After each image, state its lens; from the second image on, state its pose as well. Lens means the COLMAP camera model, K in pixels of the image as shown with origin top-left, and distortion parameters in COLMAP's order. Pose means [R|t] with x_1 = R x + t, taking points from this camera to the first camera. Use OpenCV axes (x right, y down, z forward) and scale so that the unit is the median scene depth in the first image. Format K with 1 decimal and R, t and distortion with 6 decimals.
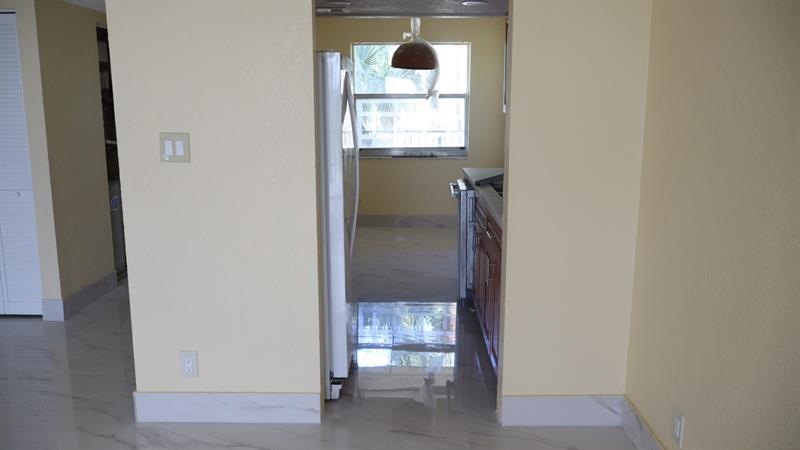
lens RADIAL K [[659.9, 0, 400.0], [0, 659.9, 225.0], [0, 0, 1]] dist [-0.011893, -0.003282]
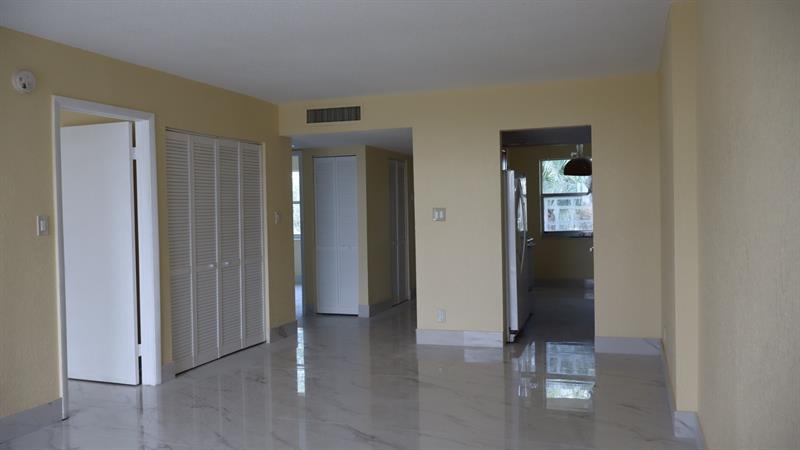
lens RADIAL K [[659.9, 0, 400.0], [0, 659.9, 225.0], [0, 0, 1]] dist [-0.011893, -0.003282]
pose [[0.947128, -0.015338, -0.320488, 0.223072], [-0.036625, 0.987160, -0.155481, 0.239943], [0.318758, 0.158998, 0.934405, -1.004861]]
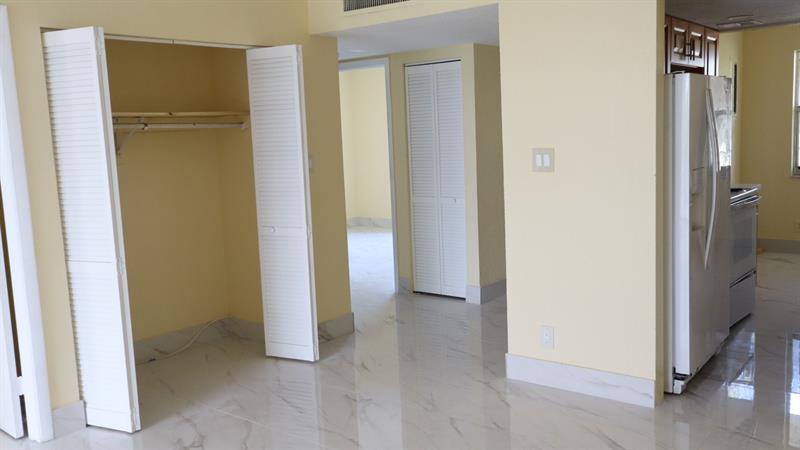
lens RADIAL K [[700.9, 0, 400.0], [0, 700.9, 225.0], [0, 0, 1]] dist [0.011319, 0.004395]
pose [[0.787930, 0.044752, -0.614136, 0.237251], [-0.070830, 0.997322, -0.018199, 0.043978], [0.611678, 0.057839, 0.788990, -0.191504]]
